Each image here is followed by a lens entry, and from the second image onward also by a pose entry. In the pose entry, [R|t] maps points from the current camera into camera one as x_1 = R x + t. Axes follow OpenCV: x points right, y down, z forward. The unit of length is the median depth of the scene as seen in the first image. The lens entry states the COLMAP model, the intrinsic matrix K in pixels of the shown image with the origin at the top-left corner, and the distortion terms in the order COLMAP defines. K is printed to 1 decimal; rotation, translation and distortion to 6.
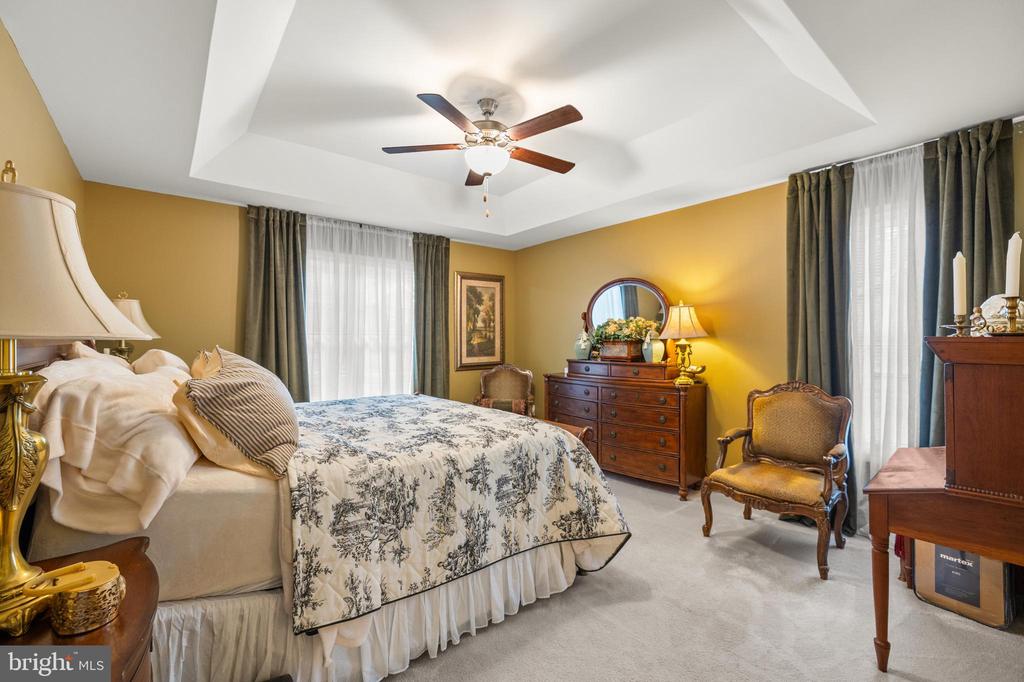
lens RADIAL K [[429.5, 0, 520.8], [0, 429.5, 340.0], [0, 0, 1]] dist [0.001135, 0.001023]
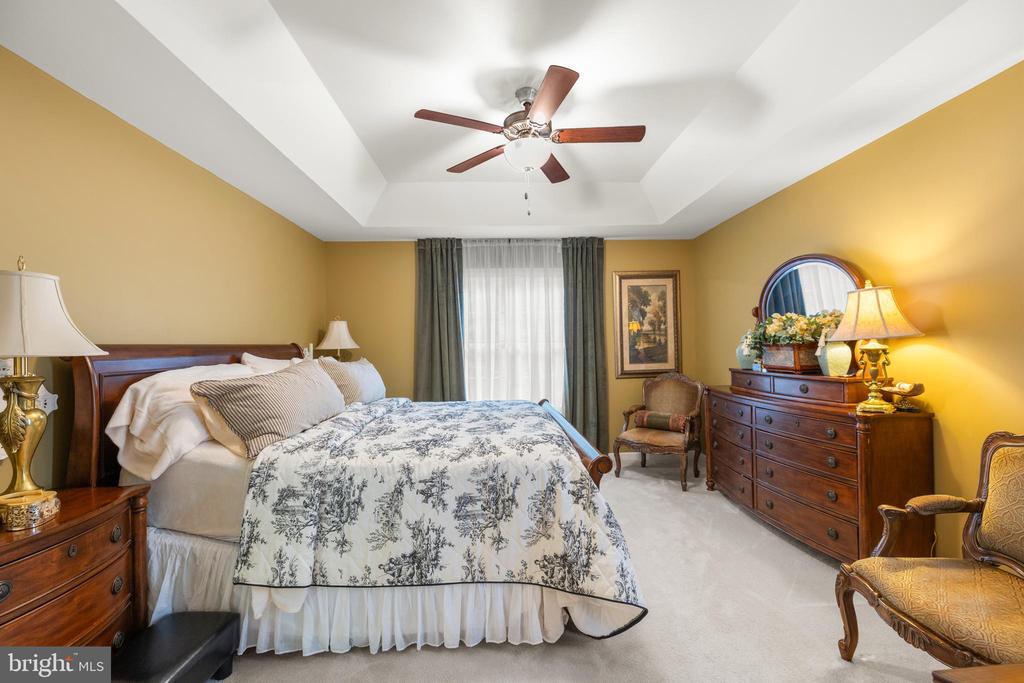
lens RADIAL K [[429.5, 0, 517.7], [0, 429.5, 345.6], [0, 0, 1]] dist [0.001135, 0.001023]
pose [[0.805175, -0.013087, -0.592893, 0.531316], [0.015628, 0.999878, -0.000846, -0.003867], [0.592831, -0.008584, 0.805281, 0.276791]]
